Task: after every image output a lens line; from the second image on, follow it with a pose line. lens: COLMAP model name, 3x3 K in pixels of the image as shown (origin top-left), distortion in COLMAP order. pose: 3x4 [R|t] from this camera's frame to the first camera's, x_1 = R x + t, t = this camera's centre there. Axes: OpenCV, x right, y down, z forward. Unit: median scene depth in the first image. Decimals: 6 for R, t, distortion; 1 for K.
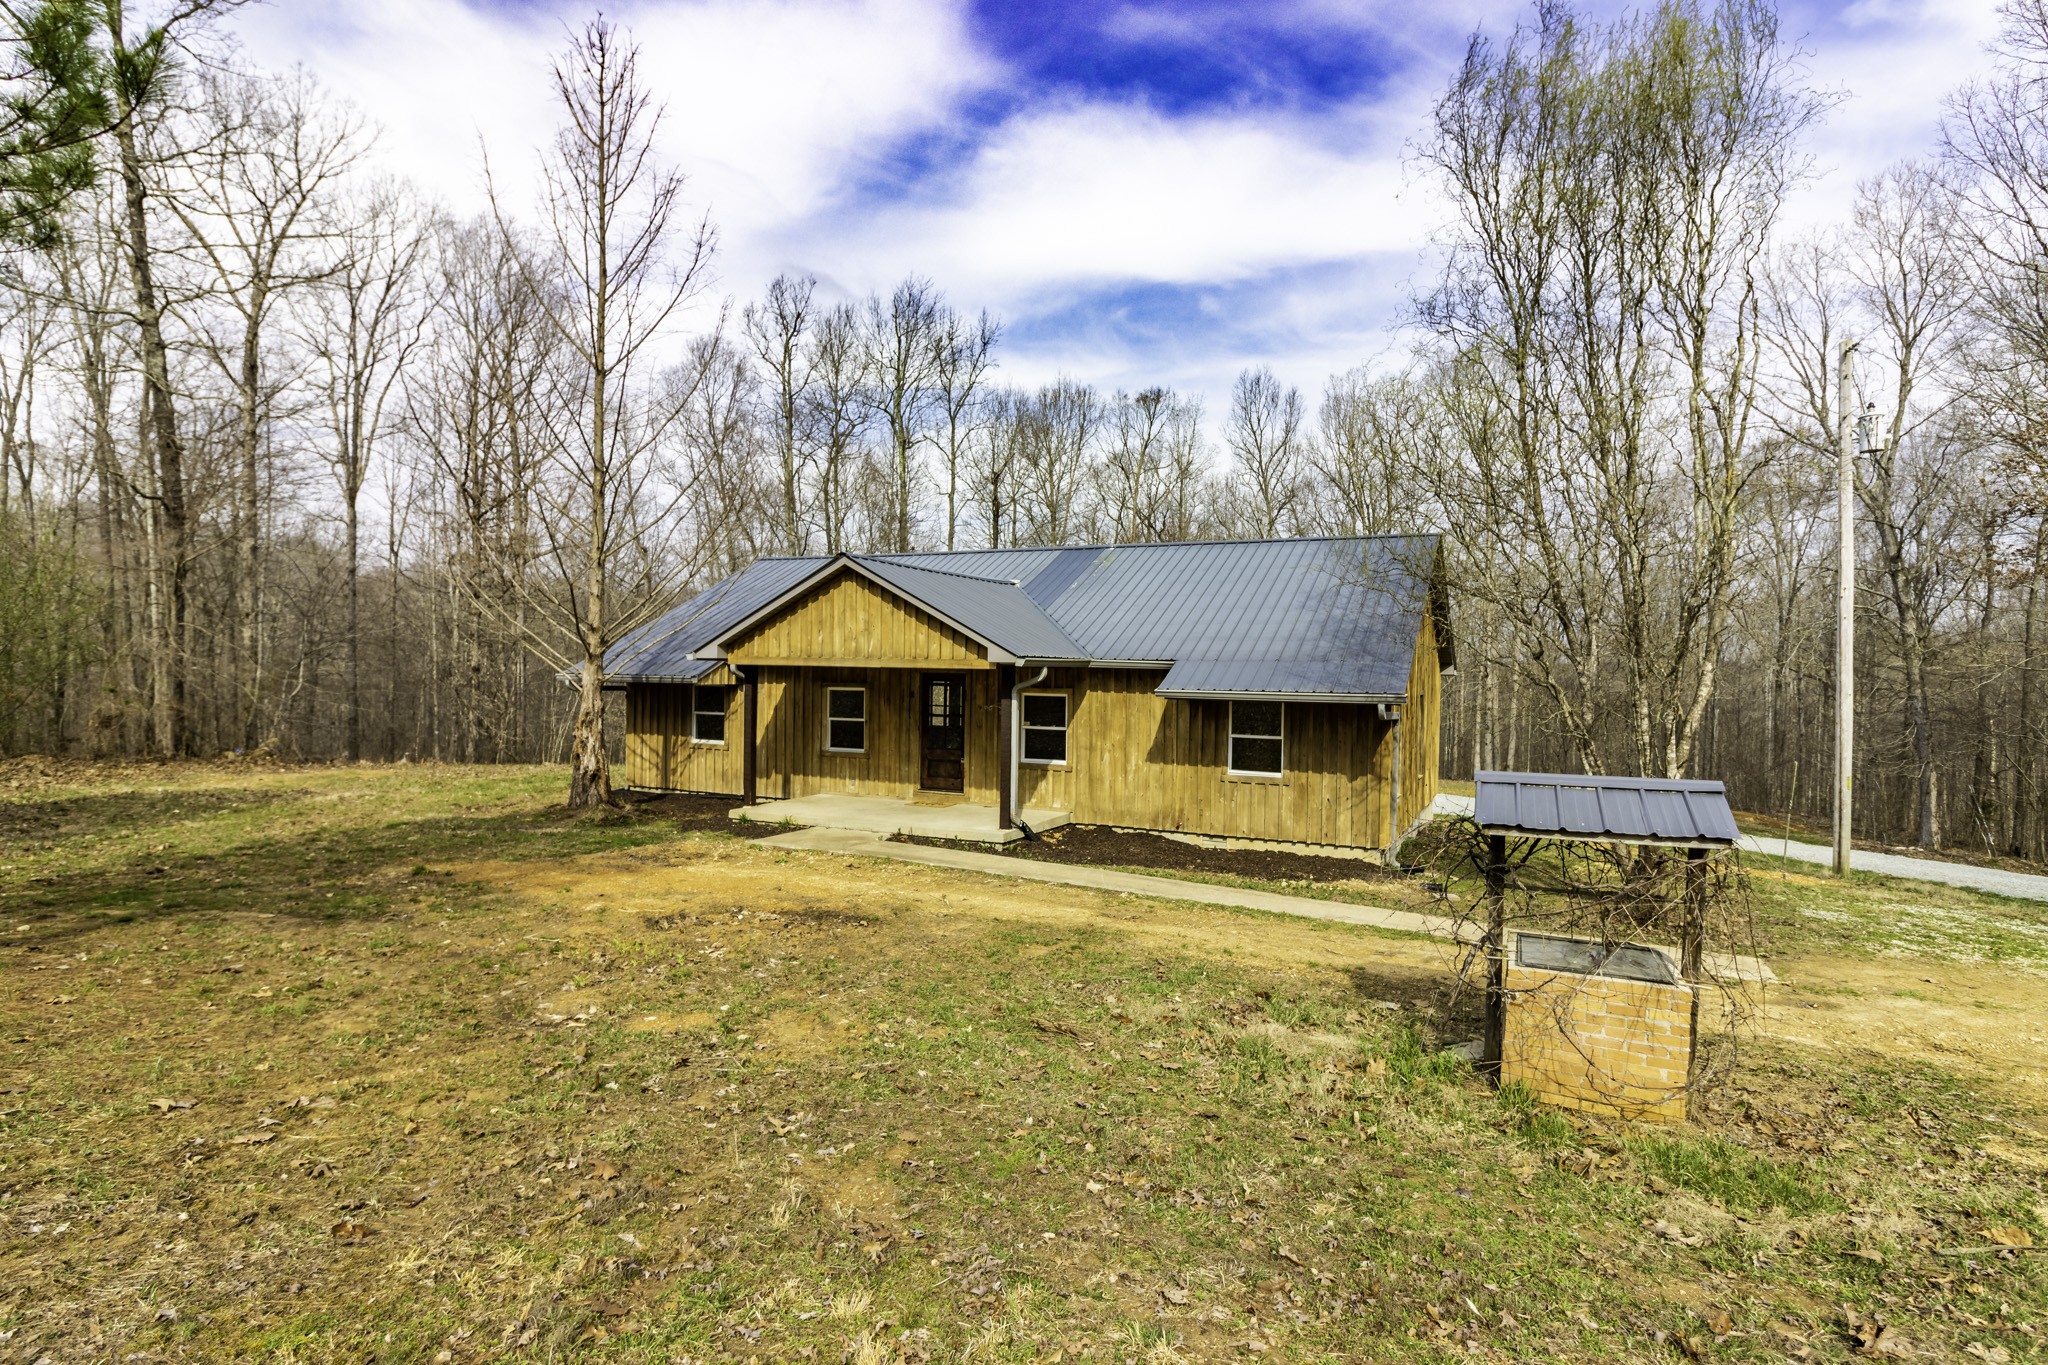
lens RADIAL K [[997.2, 0, 1044.0], [0, 997.2, 677.4], [0, 0, 1]] dist [0.000124, 0.000148]
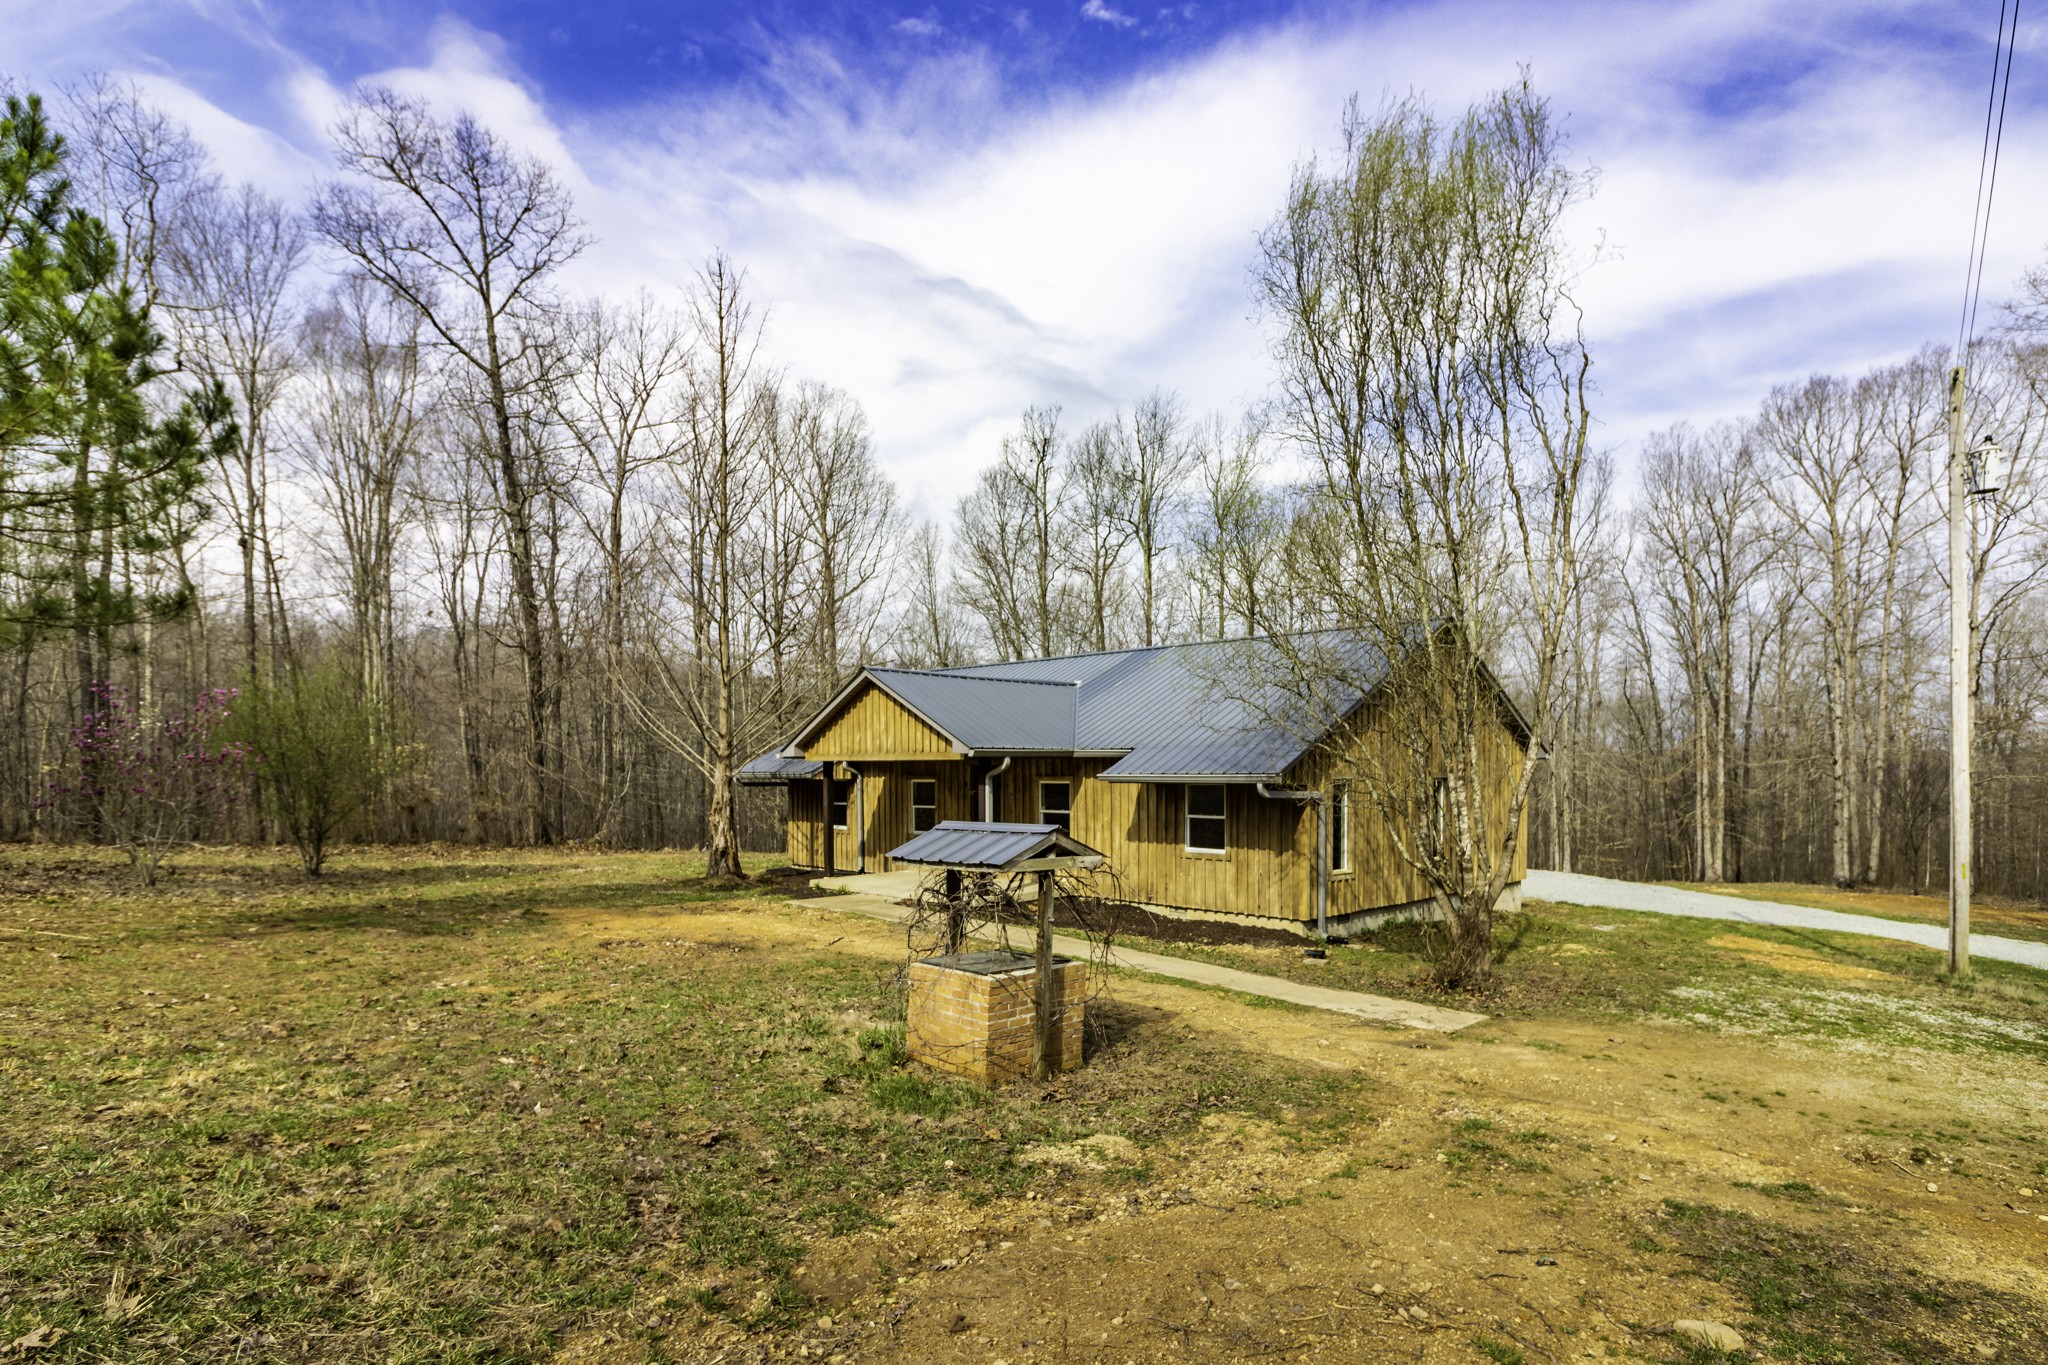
lens RADIAL K [[994.8, 0, 1107.9], [0, 994.8, 781.3], [0, 0, 1]] dist [-0.000317, 0.000046]
pose [[0.959469, -0.014400, -0.281444, 0.398964], [0.014622, 0.999892, -0.001314, 0.019434], [0.281433, -0.002855, 0.959577, -0.074918]]
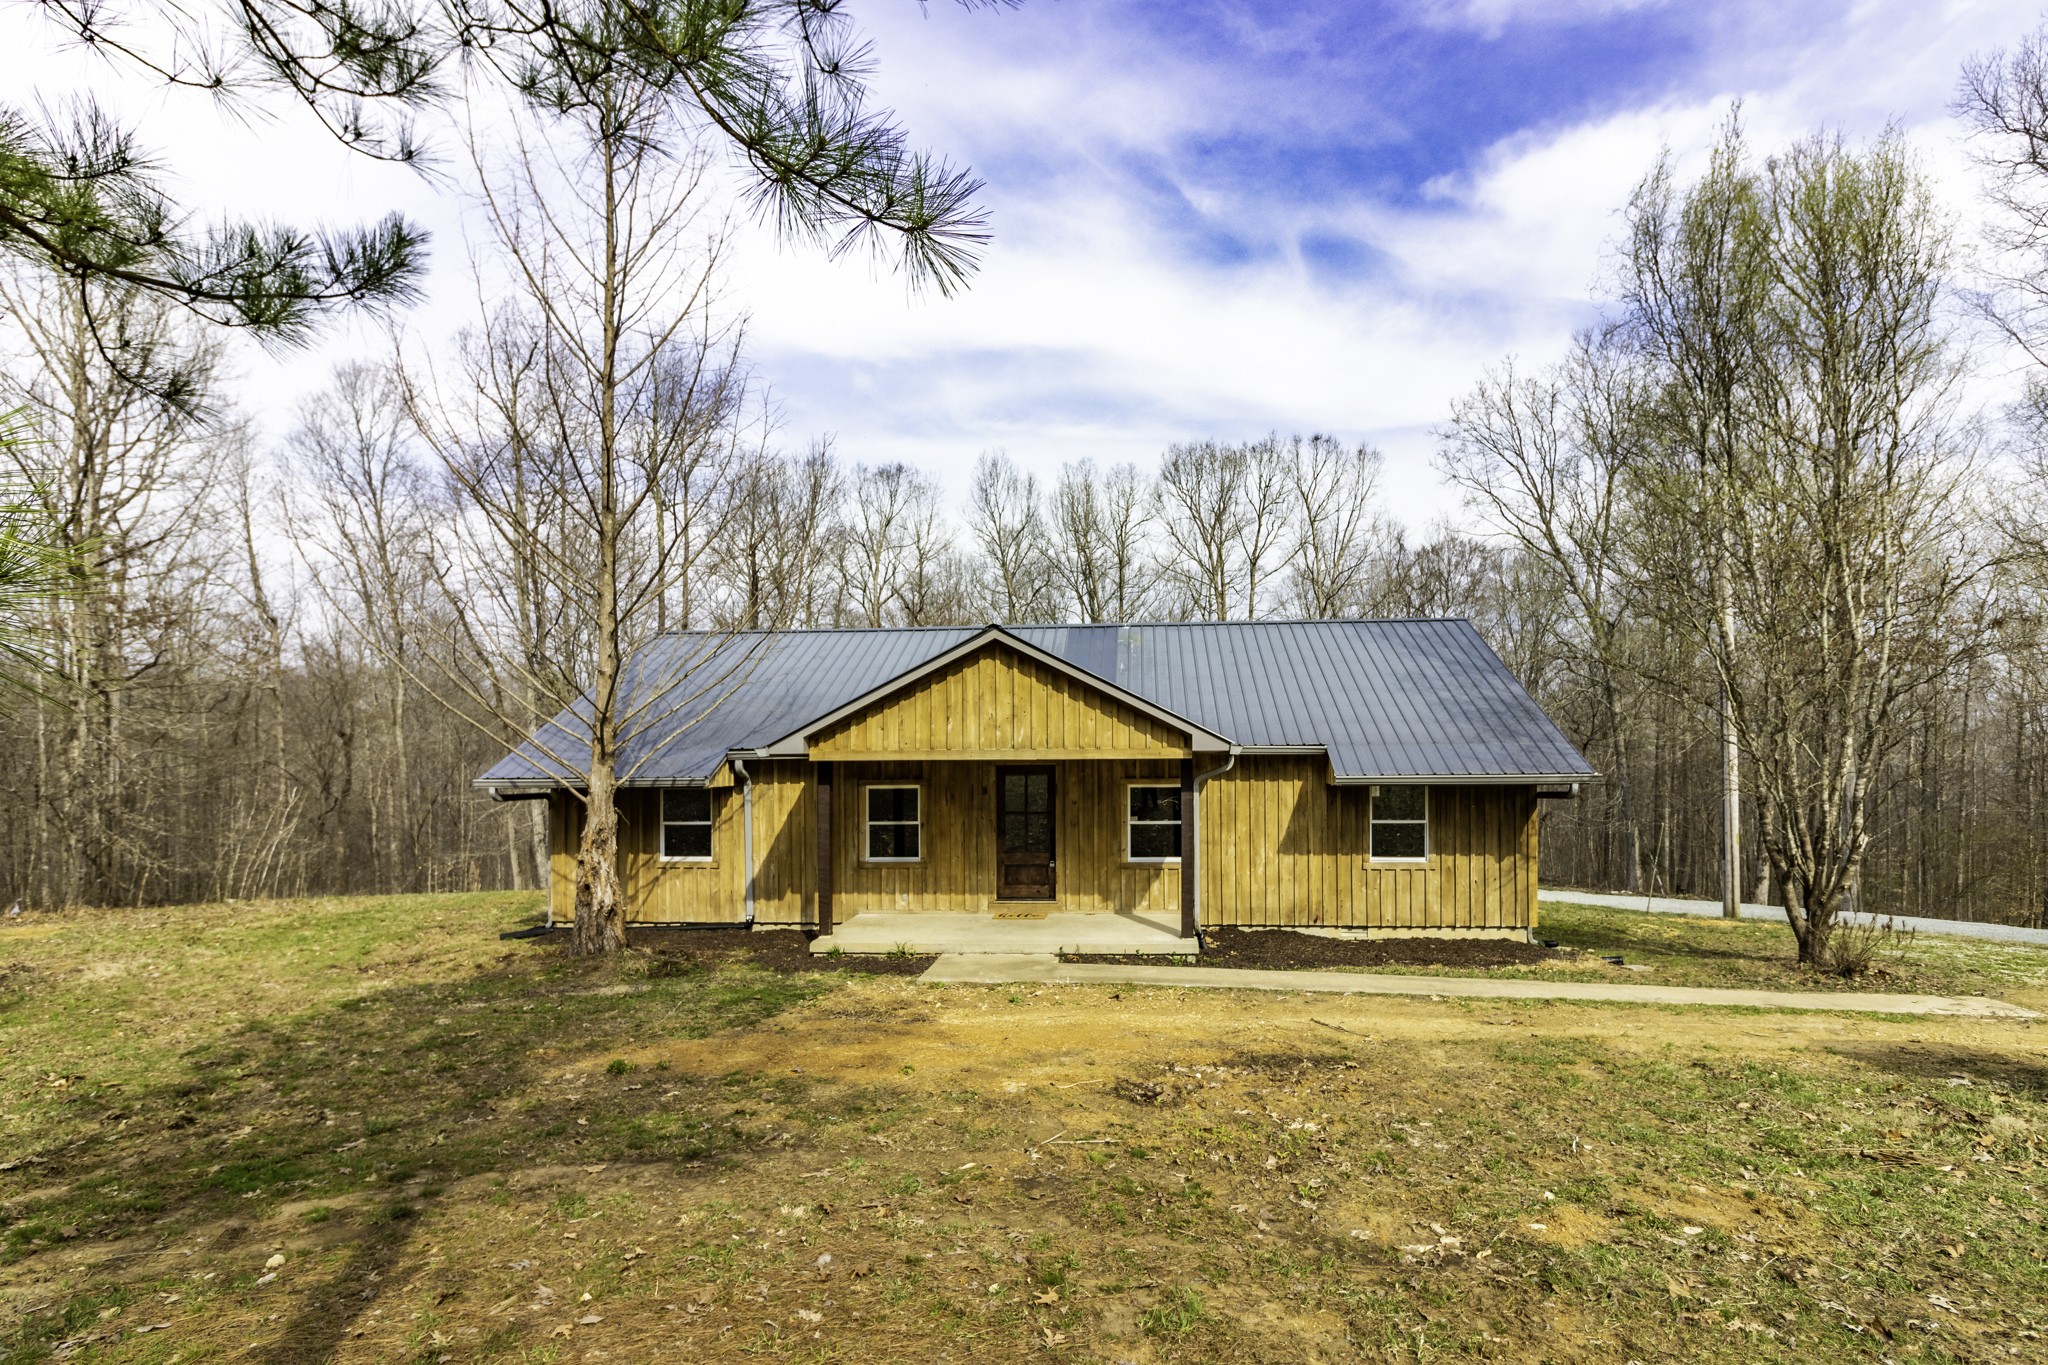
lens RADIAL K [[1018.4, 0, 1025.3], [0, 1018.4, 750.6], [0, 0, 1]] dist [-0.002450, -0.000215]
pose [[0.943151, -0.021635, 0.331661, -0.439029], [0.026255, 0.999611, -0.009455, -0.009491], [-0.331327, 0.017625, 0.943351, 0.173337]]
